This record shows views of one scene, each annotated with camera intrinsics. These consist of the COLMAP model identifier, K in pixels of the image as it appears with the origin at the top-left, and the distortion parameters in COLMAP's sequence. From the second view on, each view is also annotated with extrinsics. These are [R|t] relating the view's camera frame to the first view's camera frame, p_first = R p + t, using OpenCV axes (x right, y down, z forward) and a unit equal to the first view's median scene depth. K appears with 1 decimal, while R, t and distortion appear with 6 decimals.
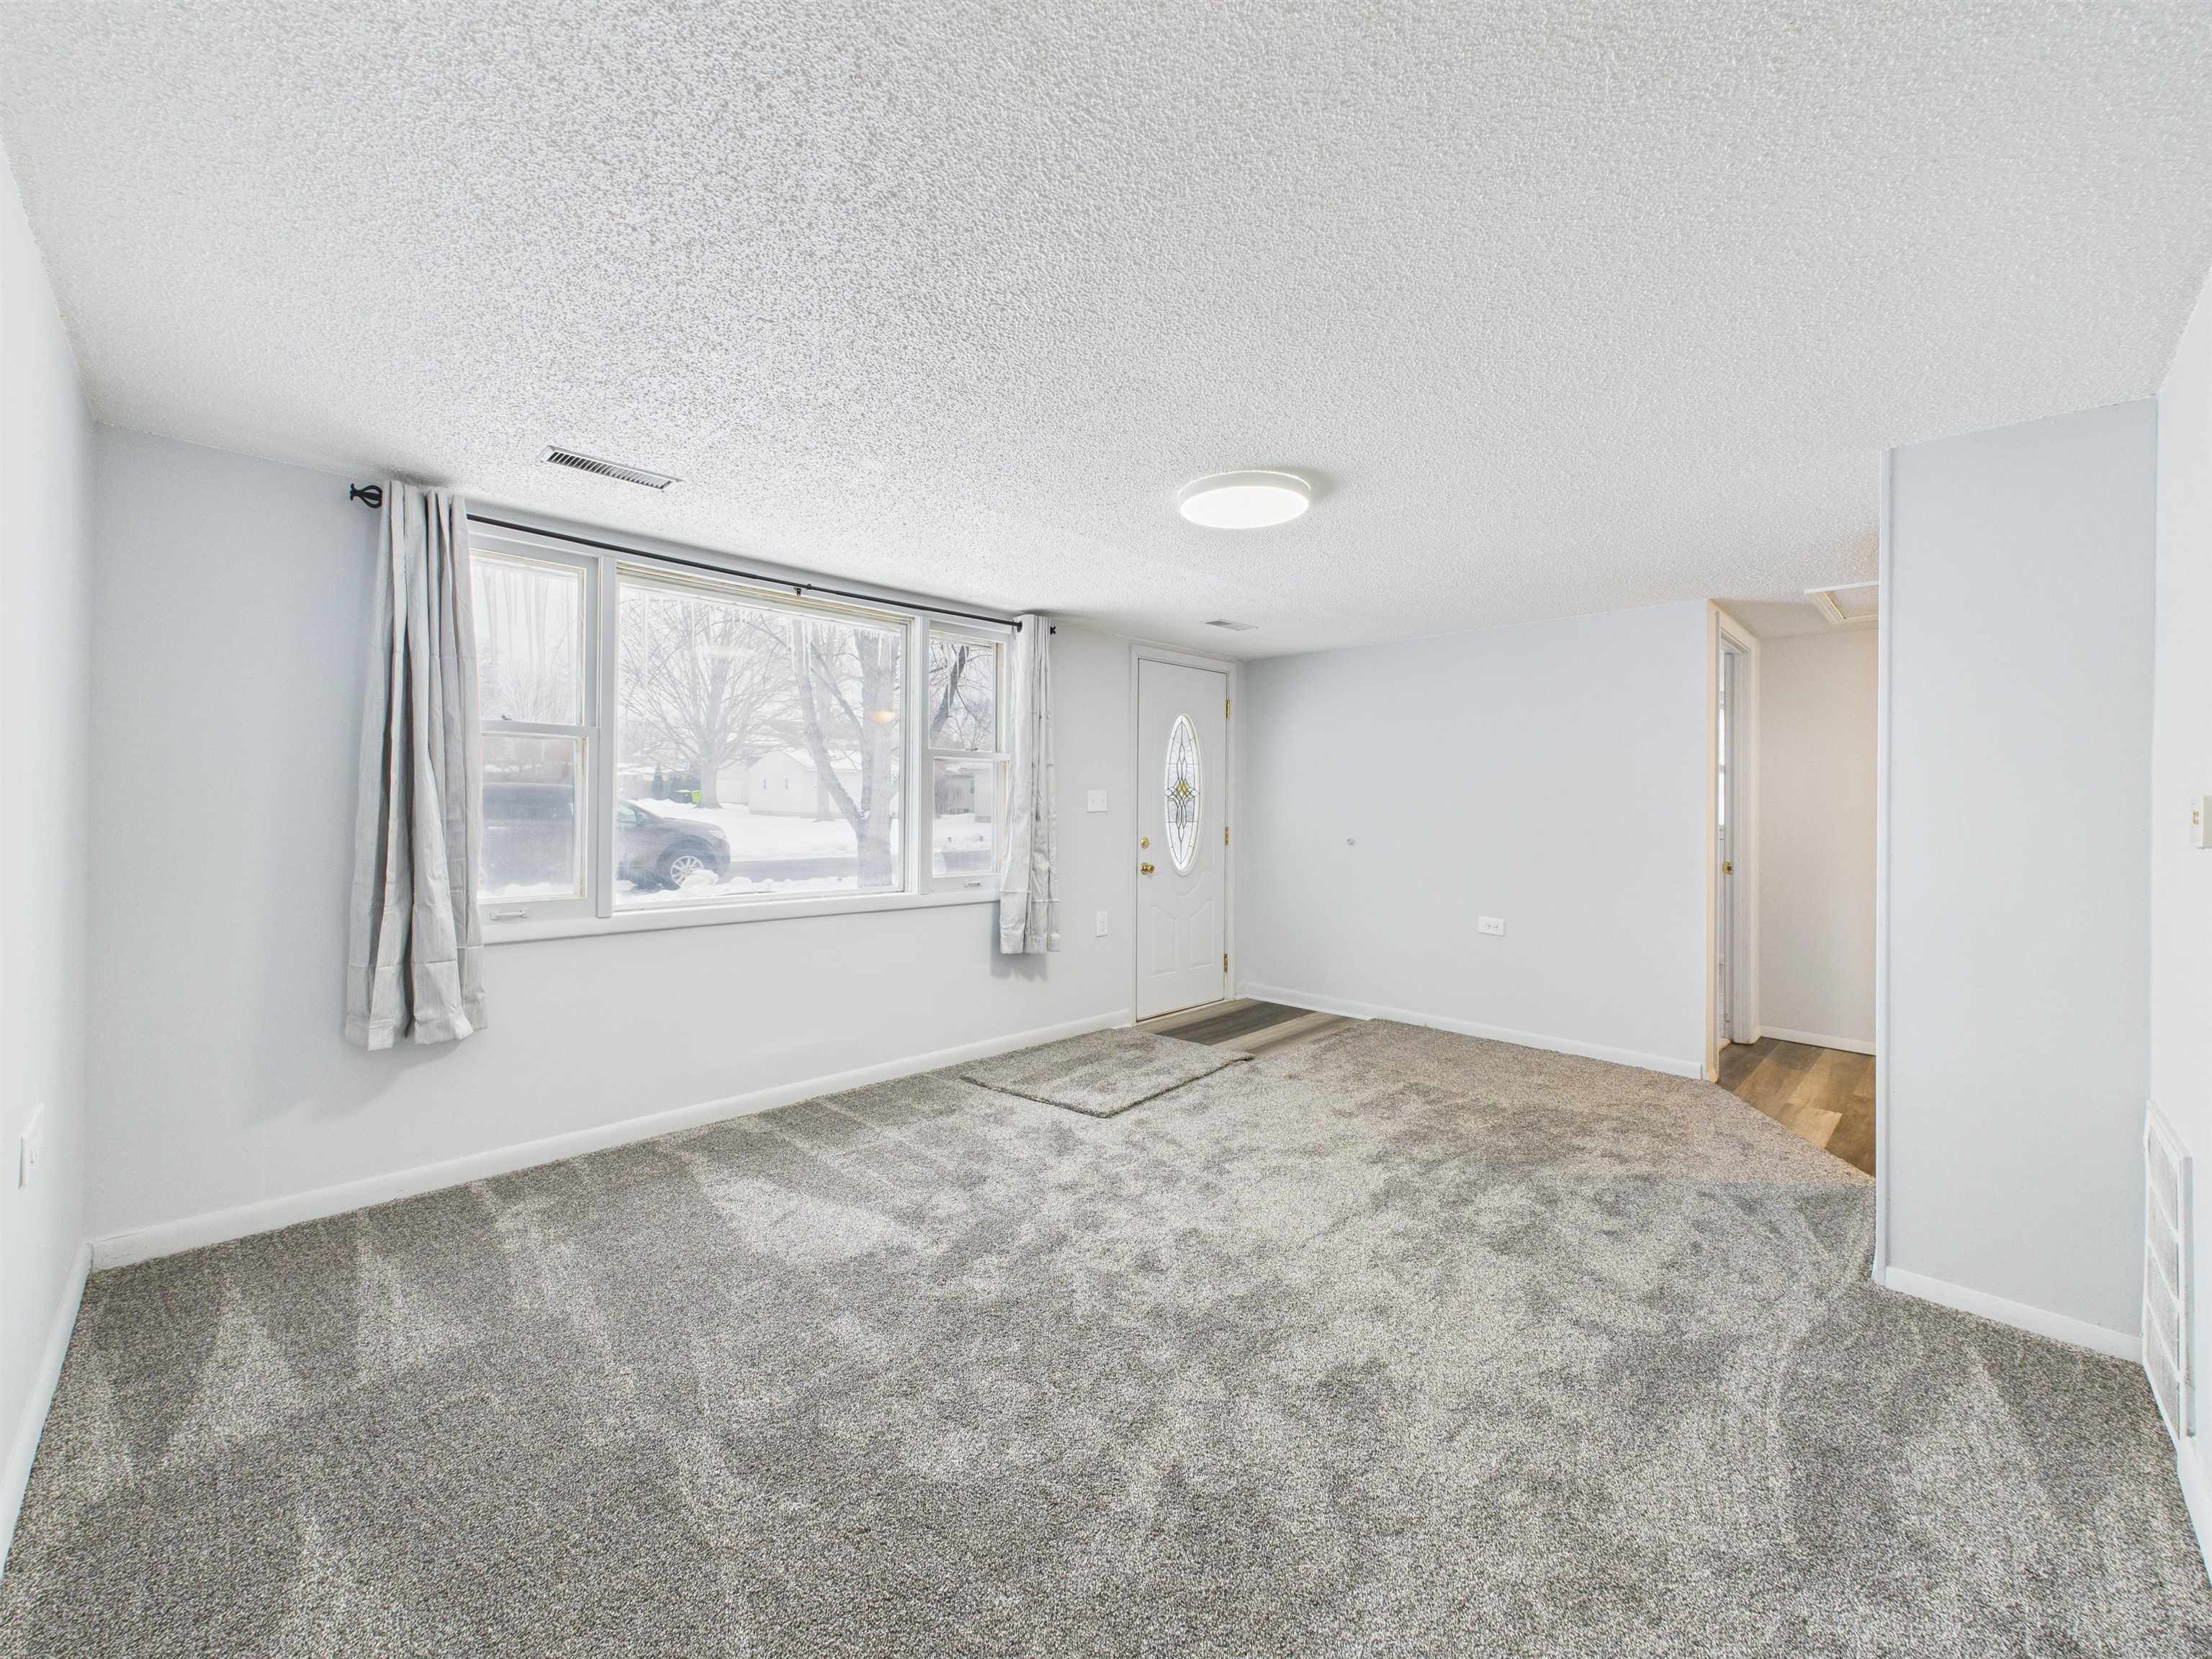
lens RADIAL K [[886.4, 0, 1107.4], [0, 886.4, 821.4], [0, 0, 1]] dist [0.001935, 0.001159]
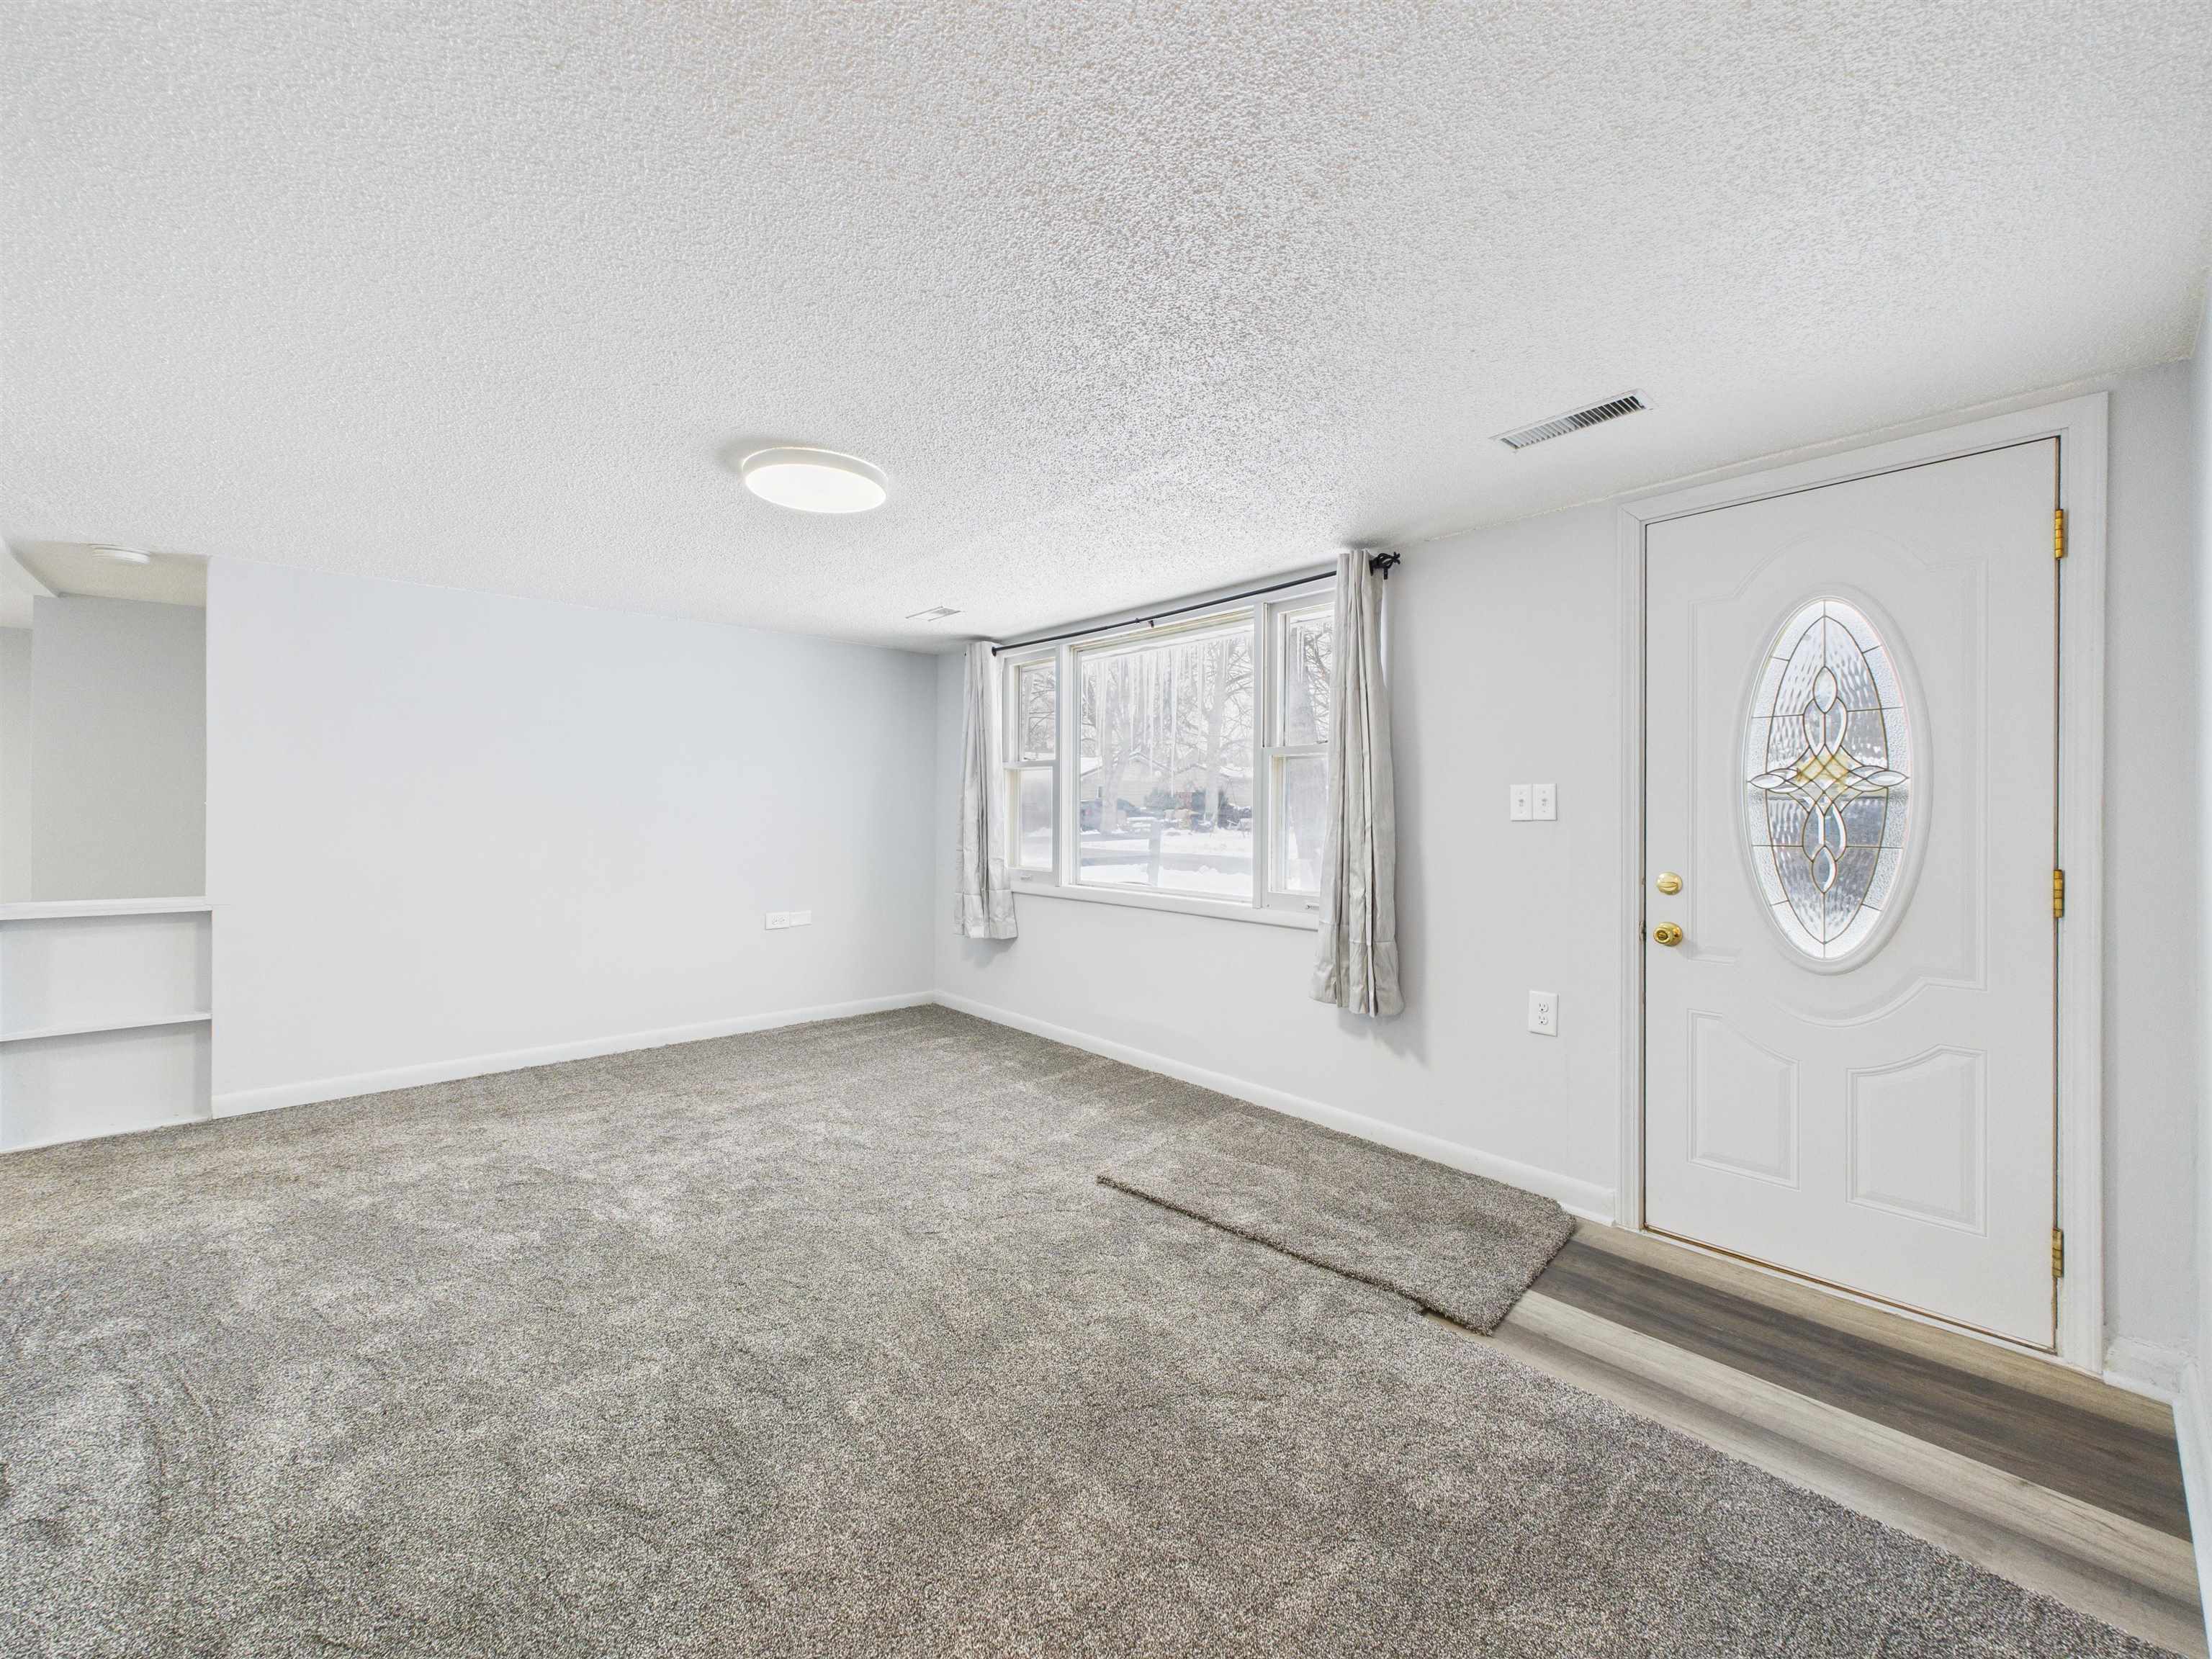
lens RADIAL K [[886.4, 0, 1062.6], [0, 886.4, 823.6], [0, 0, 1]] dist [0.001935, 0.001159]
pose [[-0.087505, 0.007518, -0.996136, 0.686130], [-0.022049, 0.999712, 0.009482, -0.007990], [0.995920, 0.022793, -0.087314, 0.844748]]
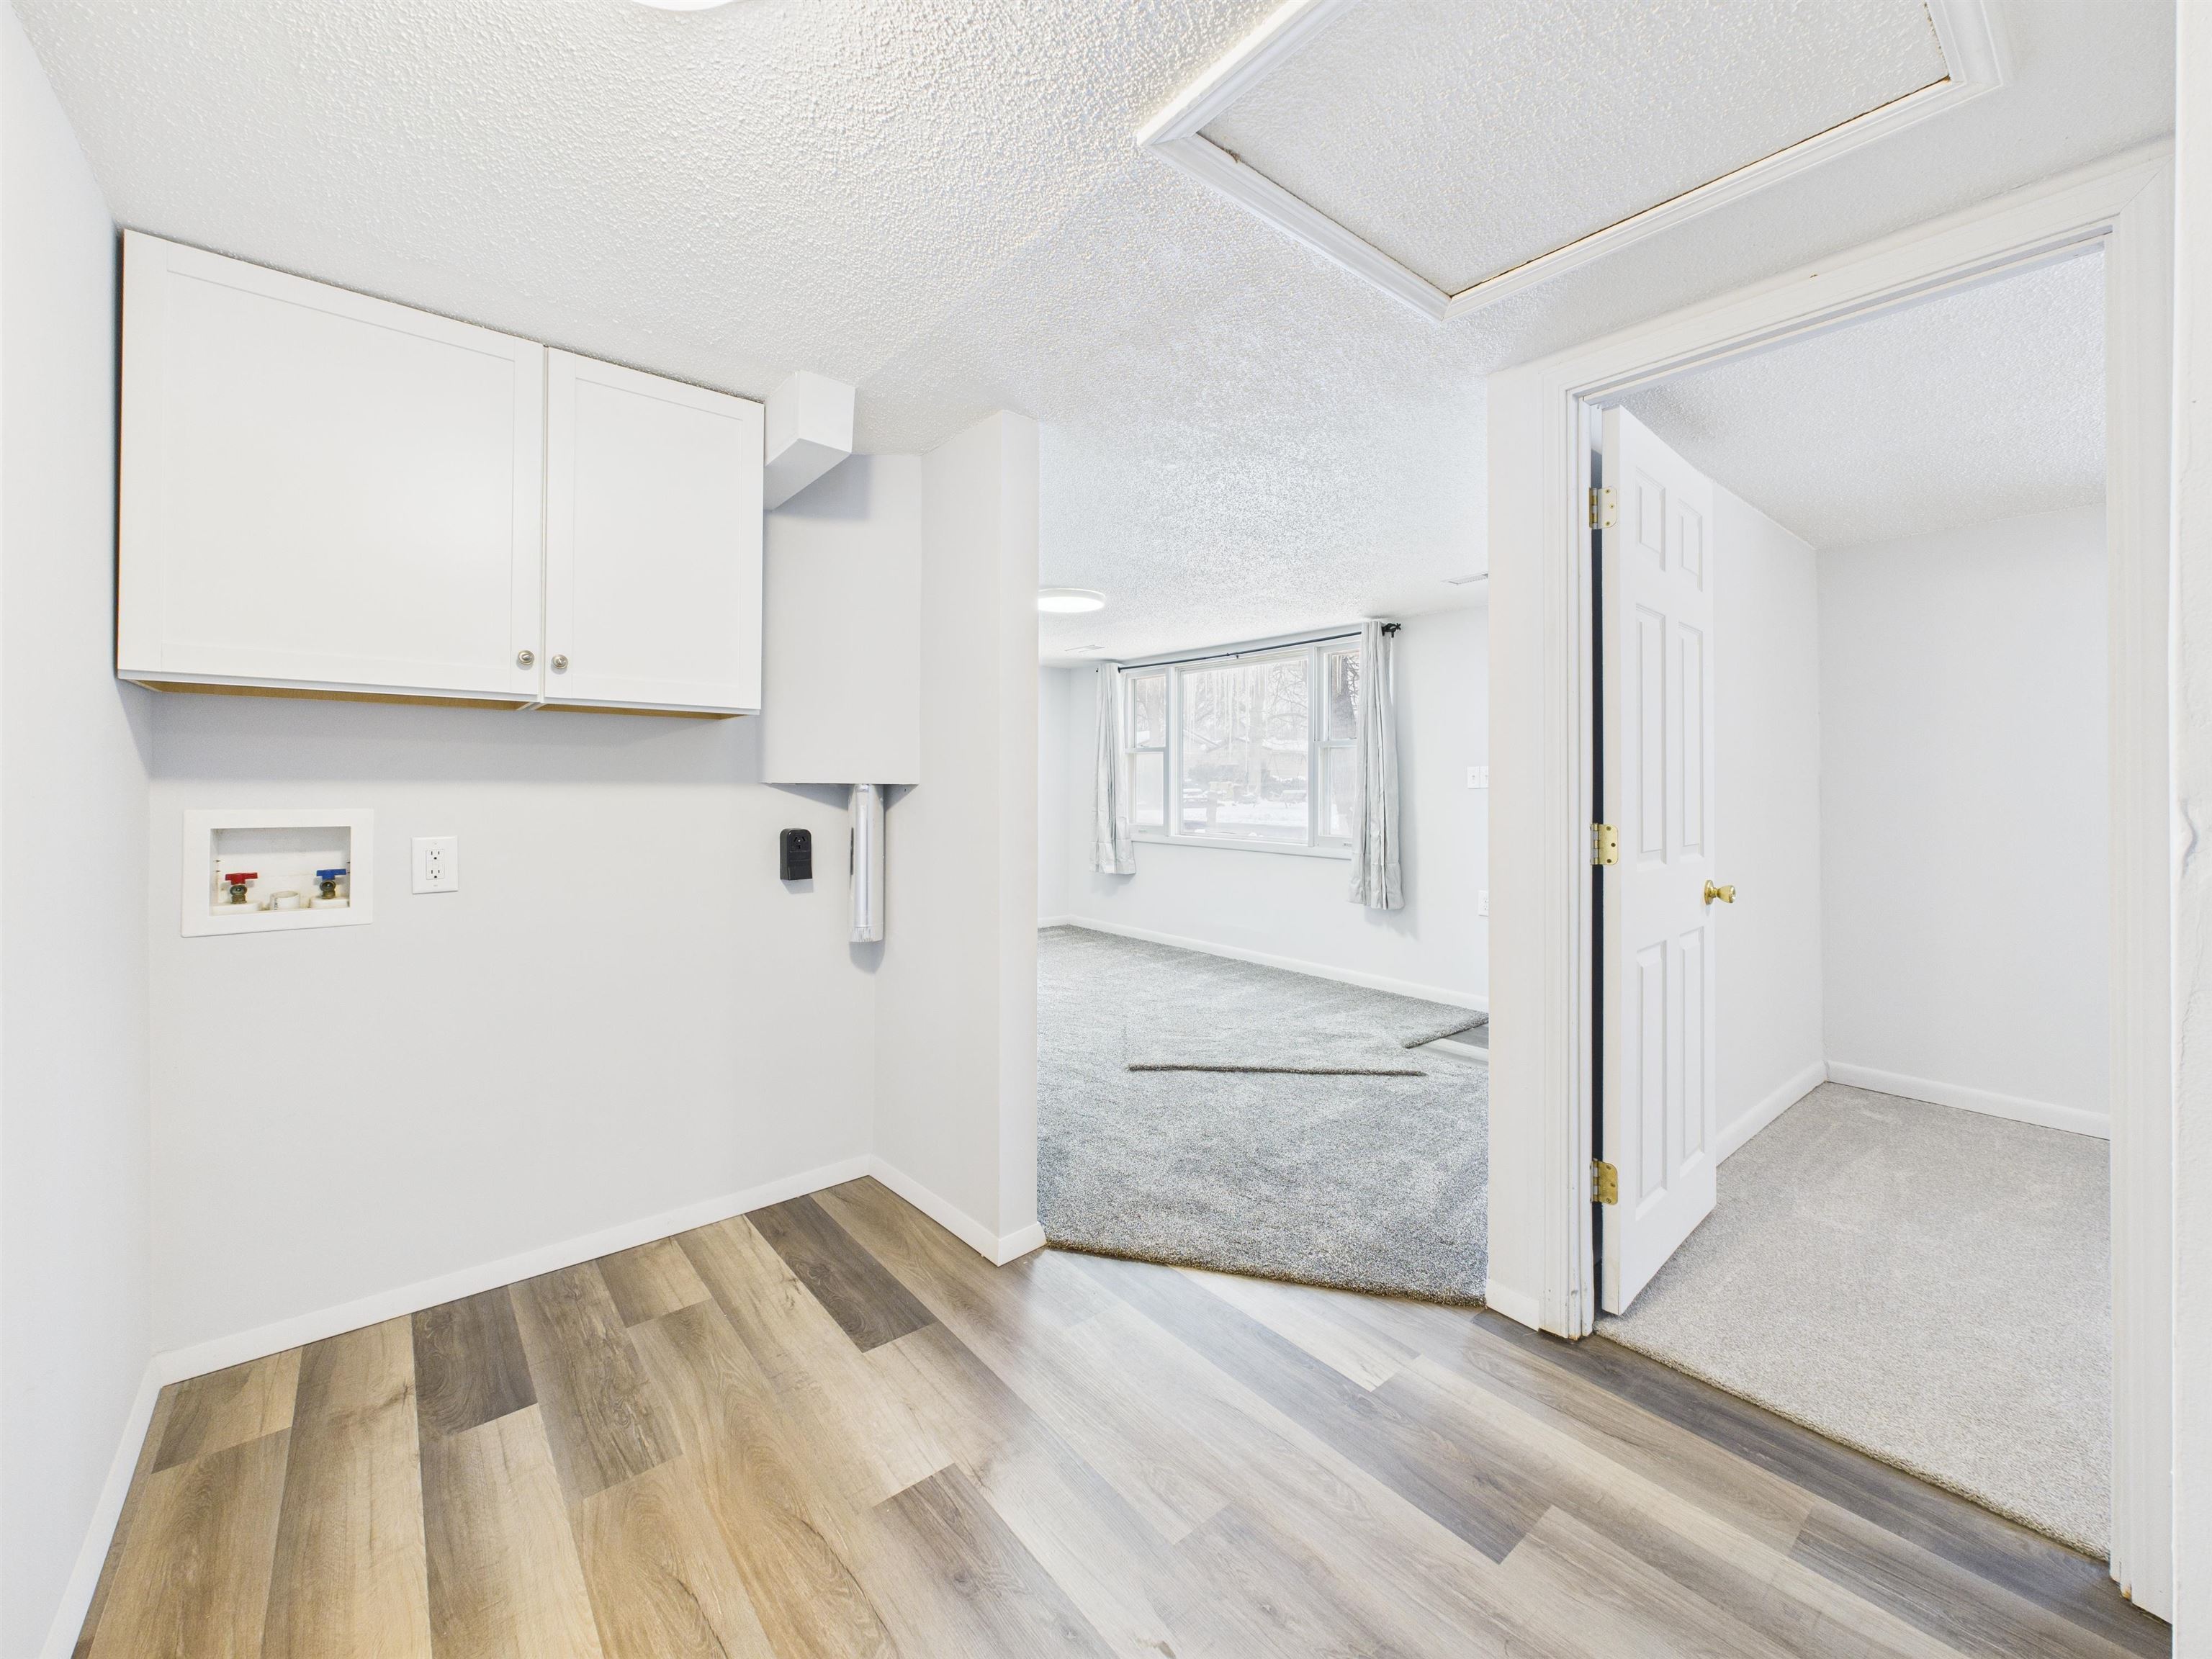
lens RADIAL K [[886.4, 0, 1067.4], [0, 886.4, 785.2], [0, 0, 1]] dist [0.001935, 0.001159]
pose [[-0.124778, -0.004145, -0.992176, 1.169401], [-0.020308, 0.999792, -0.001623, -0.002894], [0.991977, 0.019947, -0.124836, 0.762275]]
